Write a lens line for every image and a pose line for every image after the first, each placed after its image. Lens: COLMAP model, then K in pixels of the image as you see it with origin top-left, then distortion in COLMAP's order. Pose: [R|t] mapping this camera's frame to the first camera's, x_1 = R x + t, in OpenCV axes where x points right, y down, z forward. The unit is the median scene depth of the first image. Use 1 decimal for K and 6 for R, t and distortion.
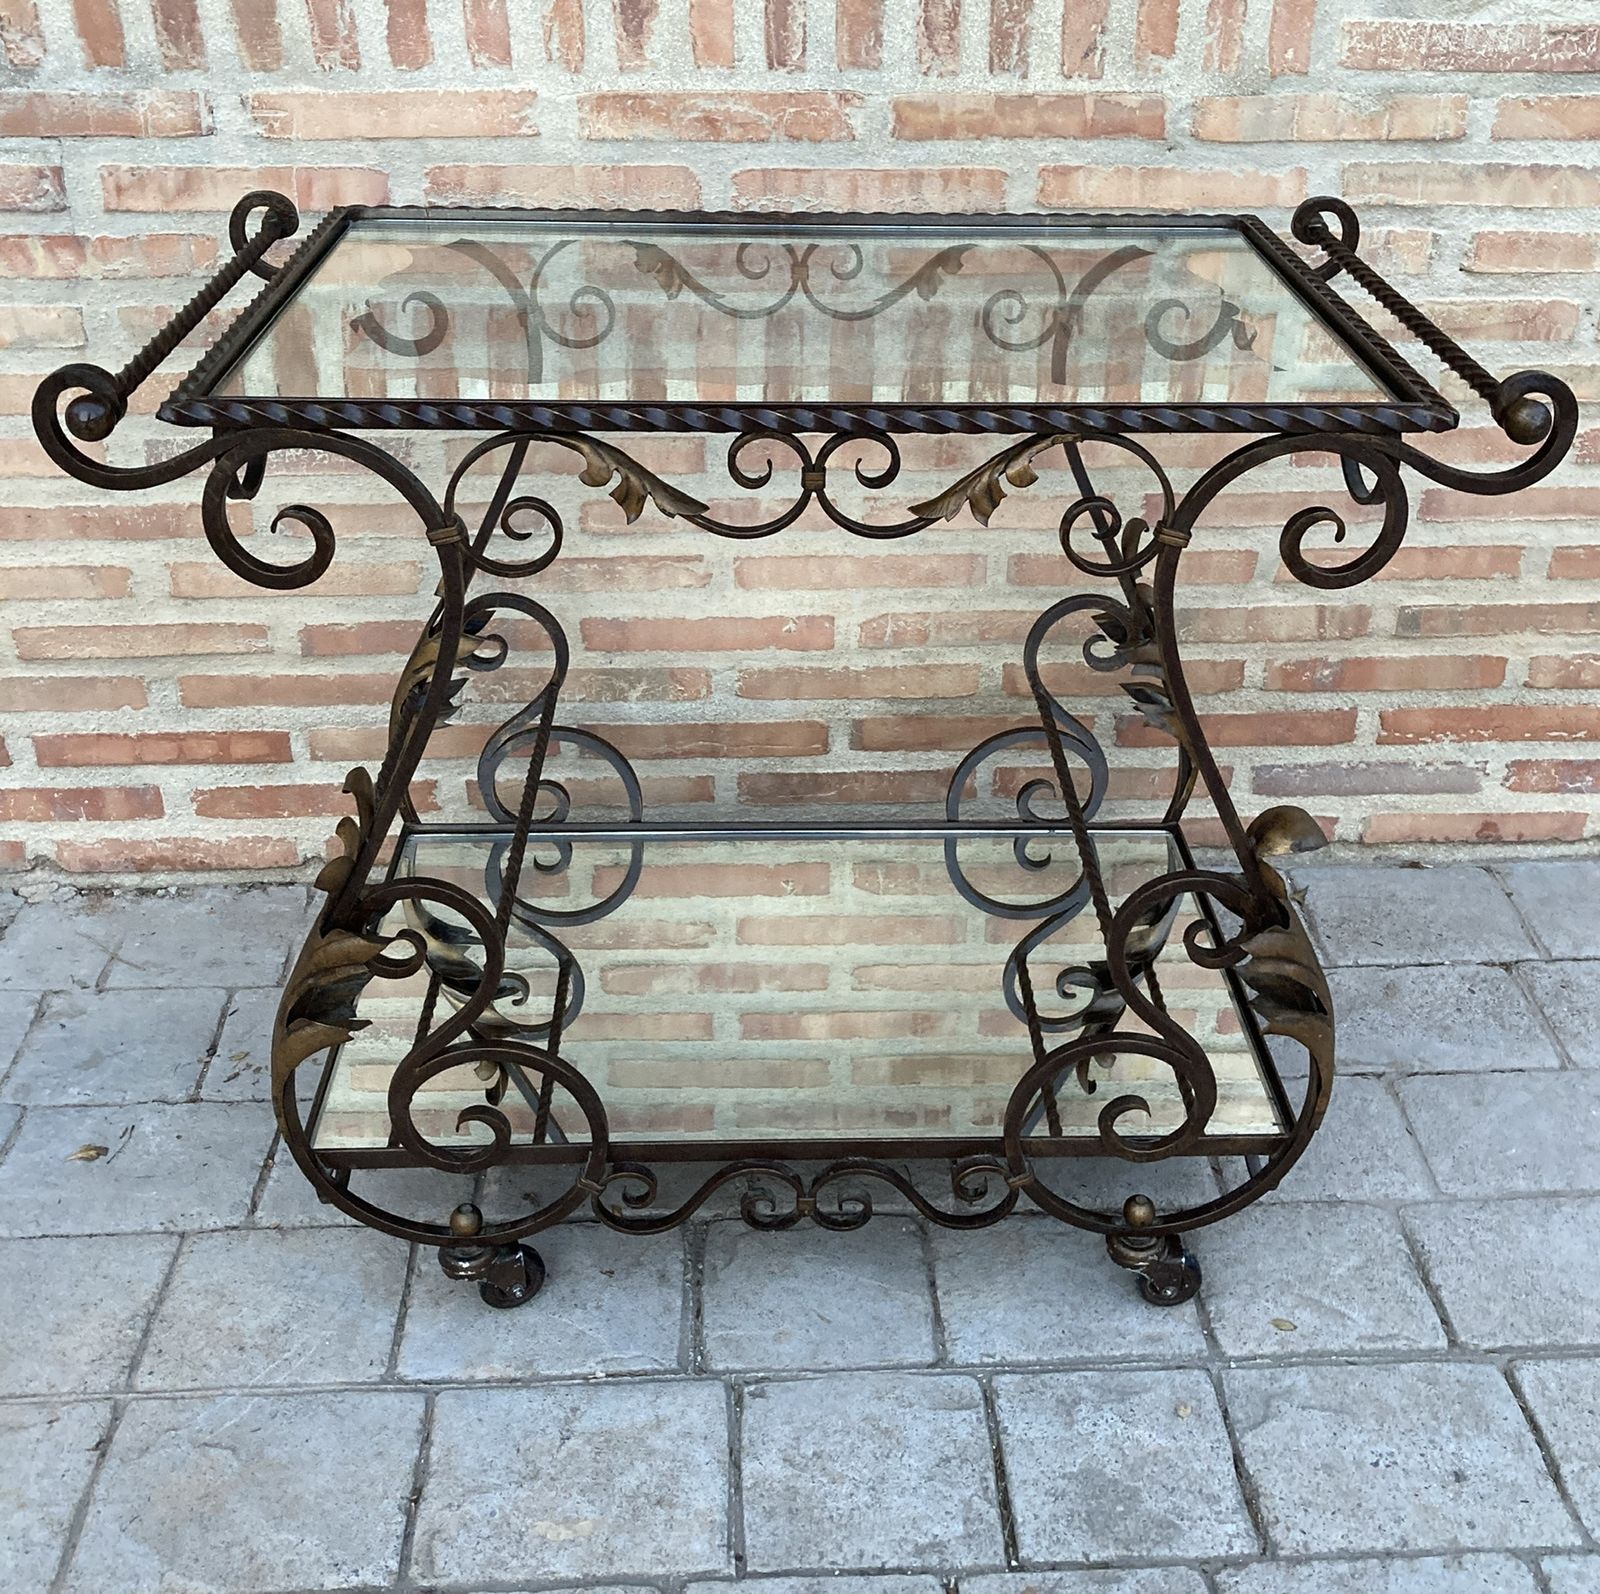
lens RADIAL K [[1817.8, 0, 833.7], [0, 1817.8, 624.1], [0, 0, 1]] dist [-0.006995, 0.000000]
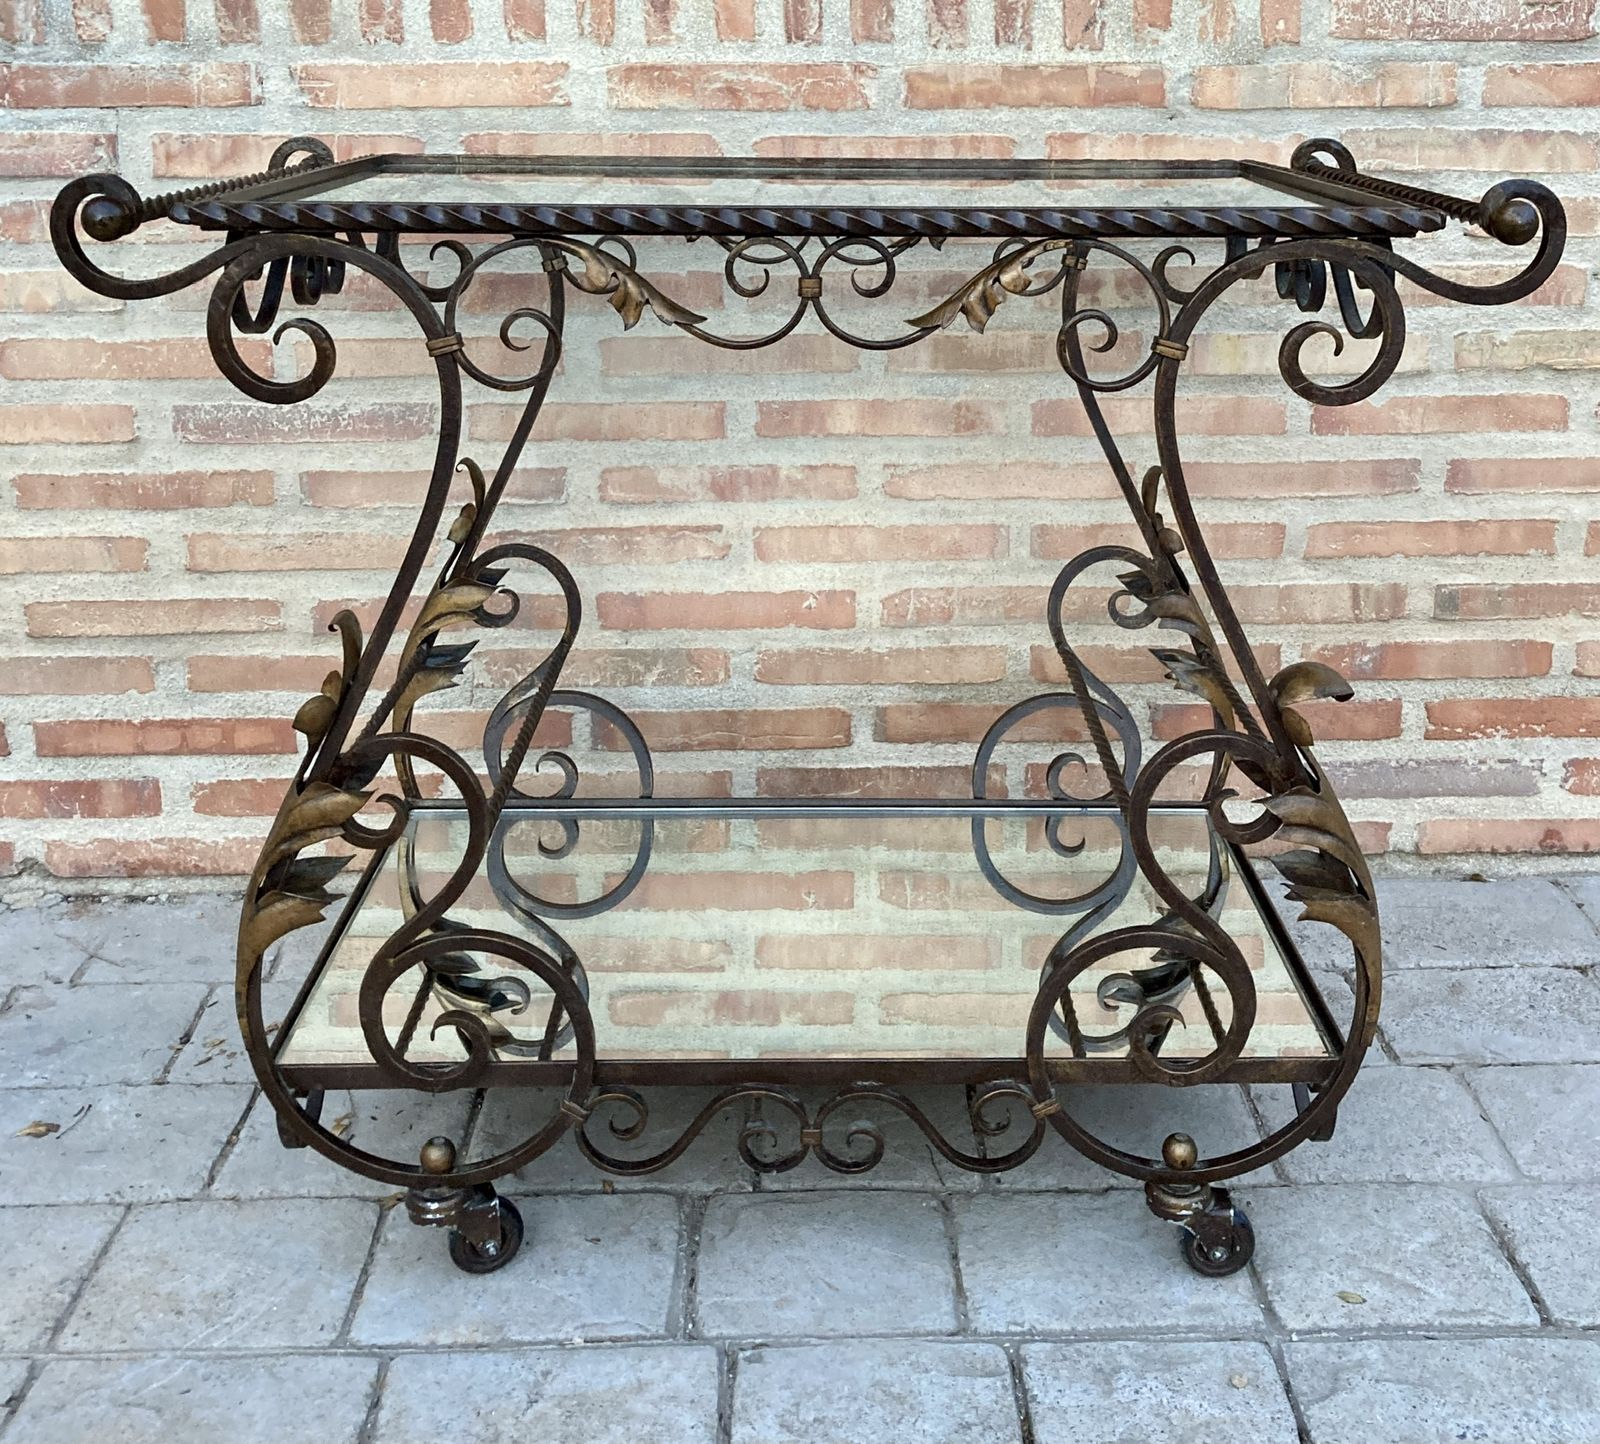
lens RADIAL K [[1829.4, 0, 852.7], [0, 1829.4, 418.8], [0, 0, 1]] dist [0.003885, 0.000000]
pose [[0.999722, -0.006597, -0.022639, 0.024860], [0.000786, 0.968855, -0.247628, 0.169840], [0.023567, 0.247542, 0.968591, 0.020544]]
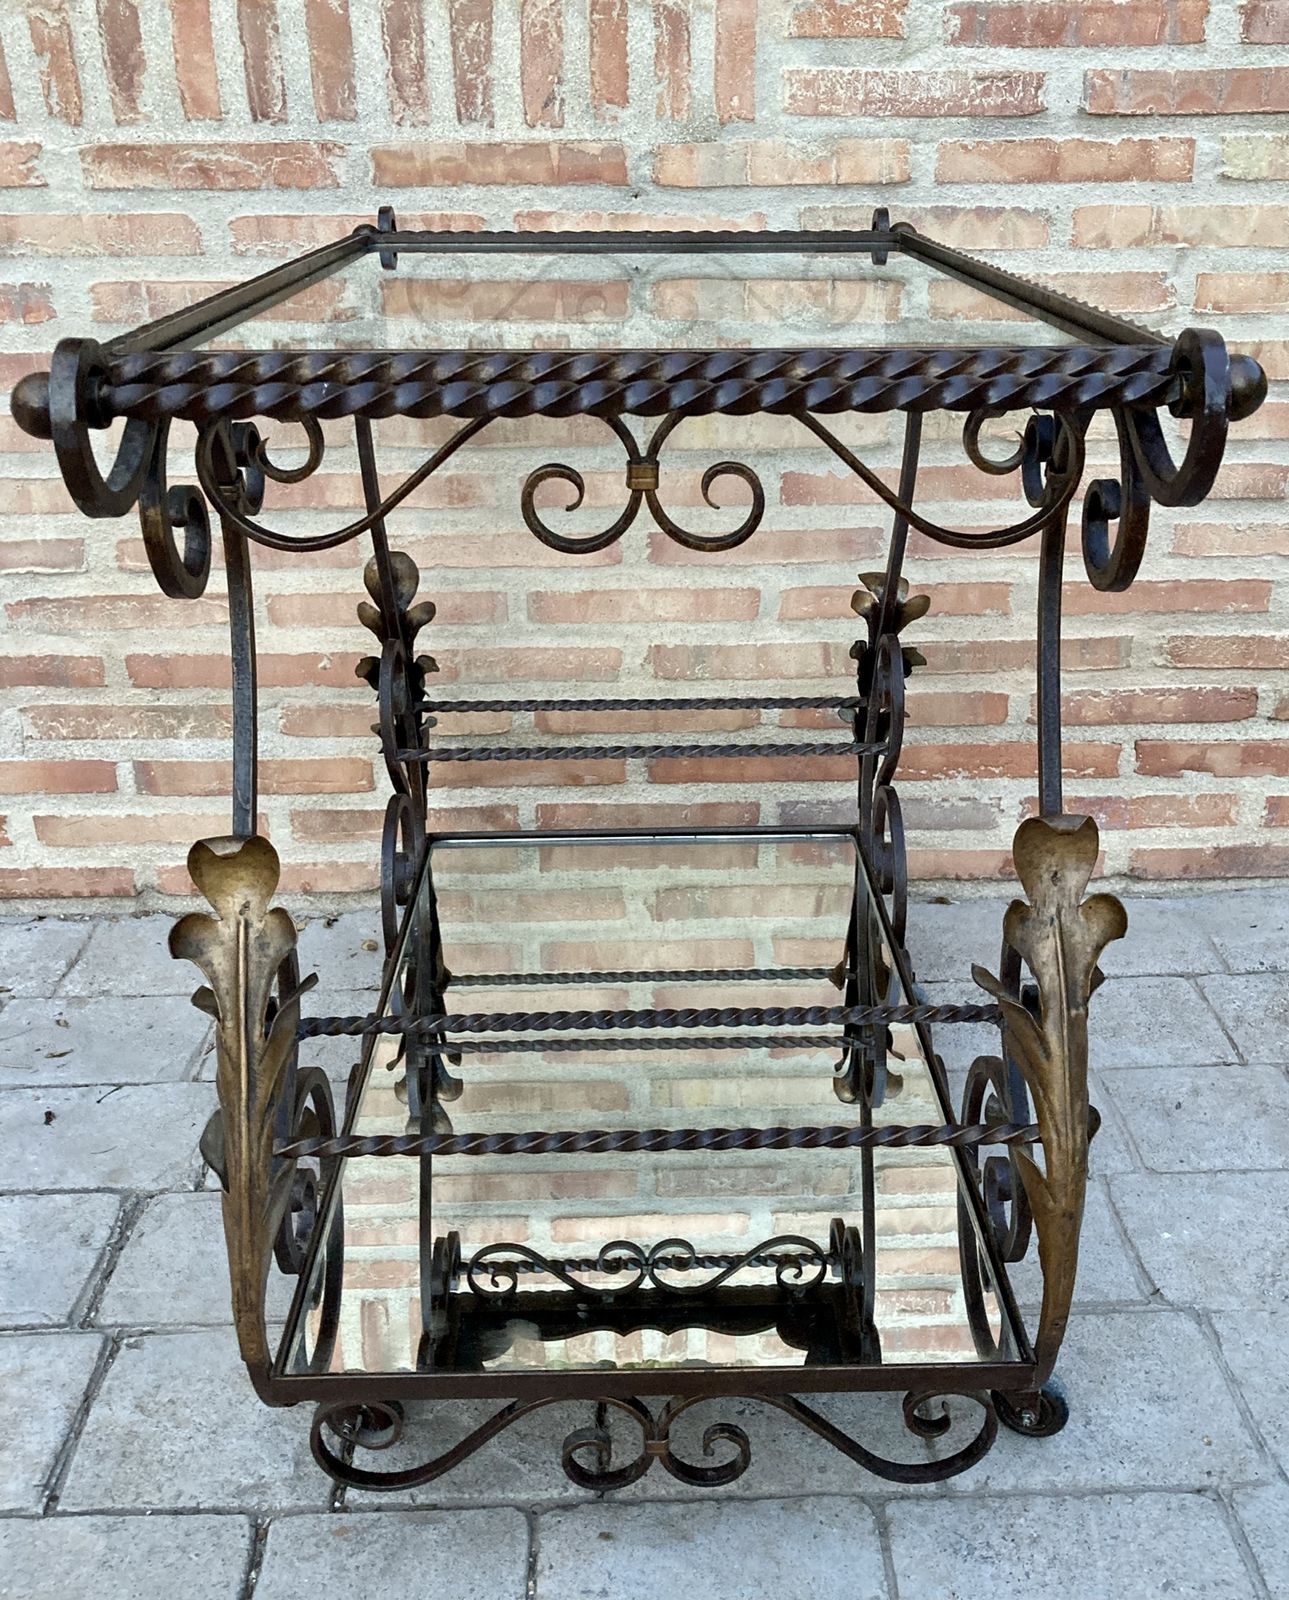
lens RADIAL K [[1552.0, 0, 677.6], [0, 1552.0, 727.0], [0, 0, 1]] dist [0.003305, 0.000000]
pose [[0.999705, -0.008163, -0.022876, 0.233408], [0.006032, 0.995766, -0.091721, 0.141126], [0.023528, 0.091556, 0.995522, 0.111471]]
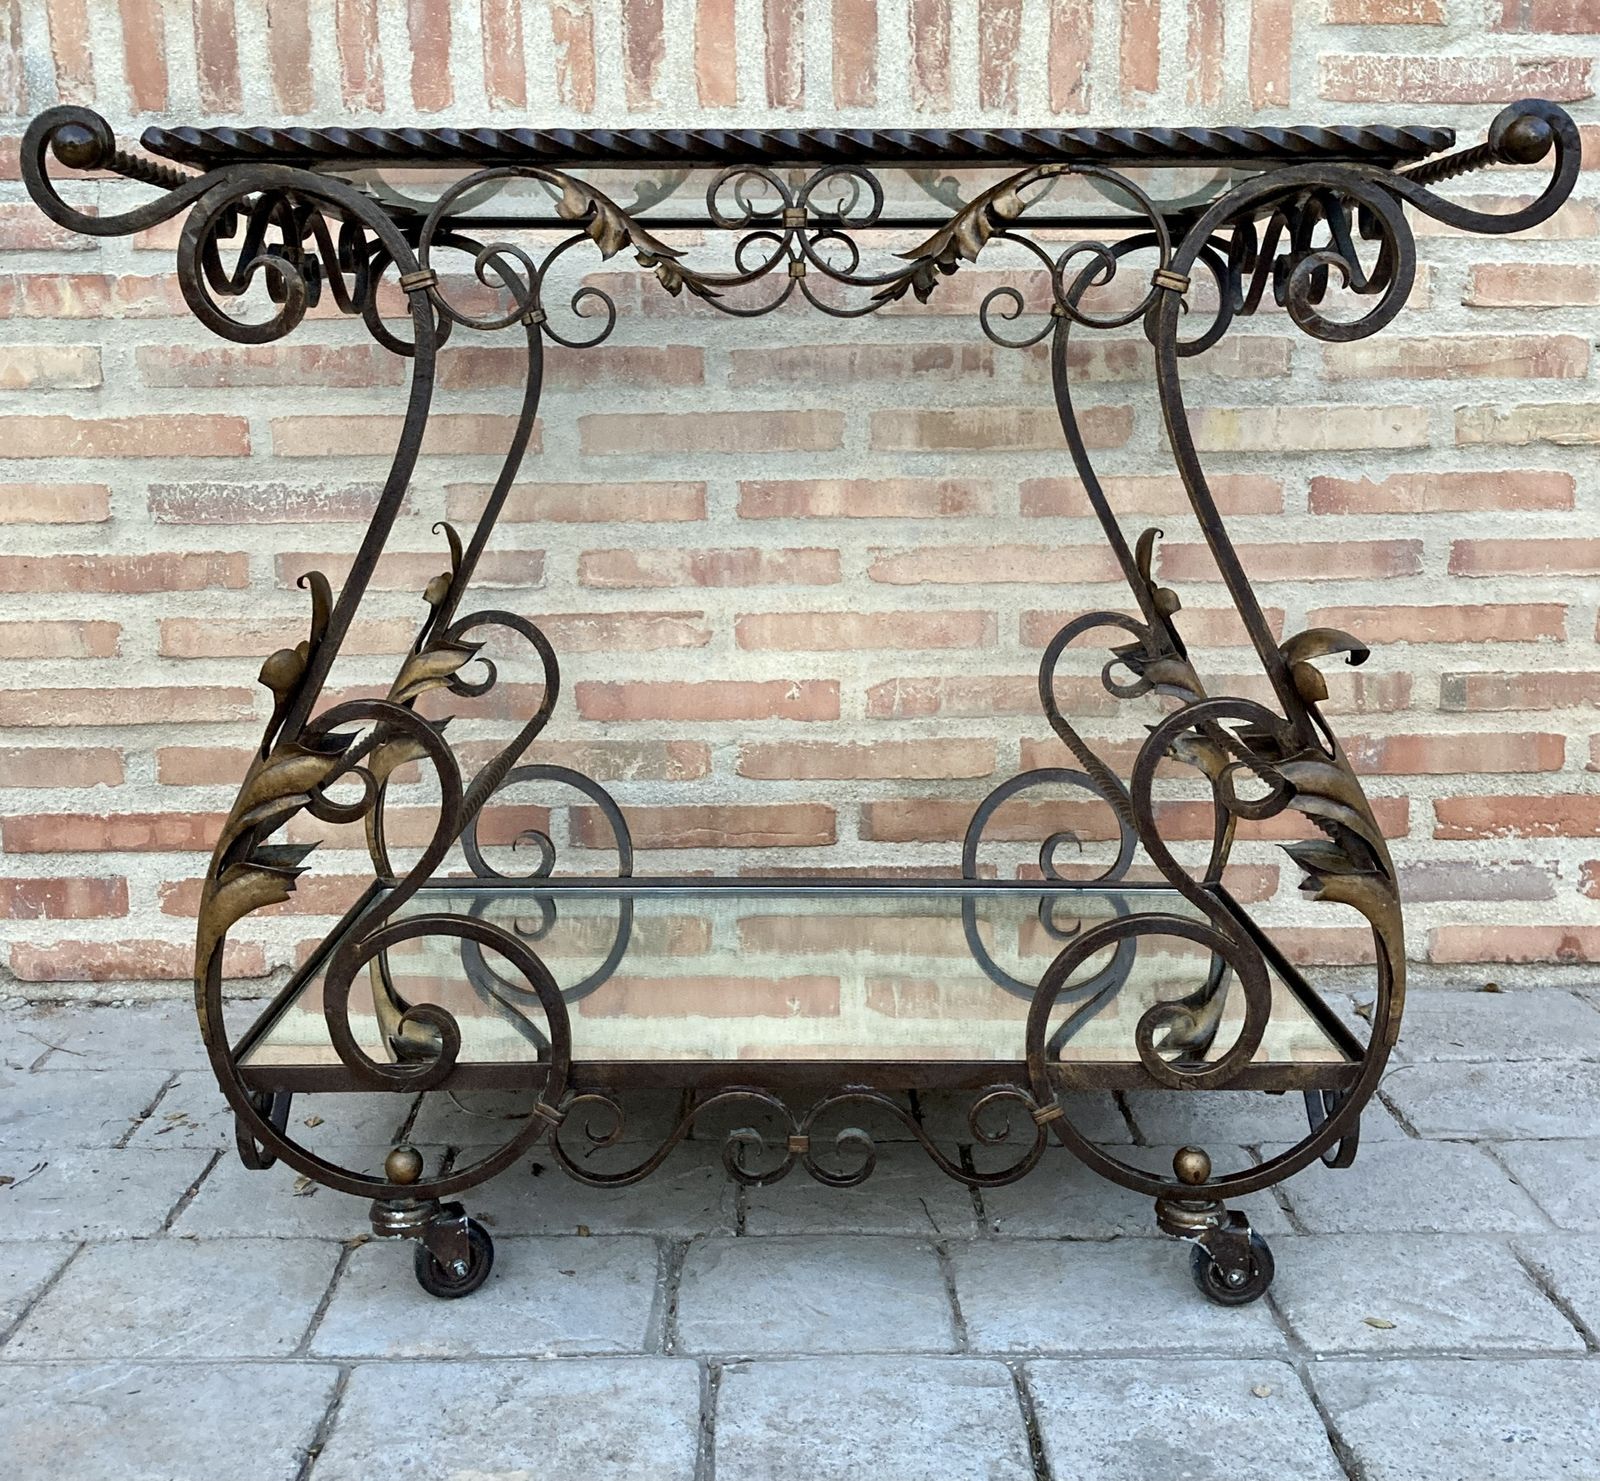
lens RADIAL K [[1816.8, 0, 783.5], [0, 1816.8, 631.9], [0, 0, 1]] dist [-0.013774, 0.000000]
pose [[0.998823, -0.011856, -0.047026, 0.018039], [-0.003342, 0.950529, -0.310619, 0.304157], [0.048382, 0.310411, 0.949370, 0.097415]]
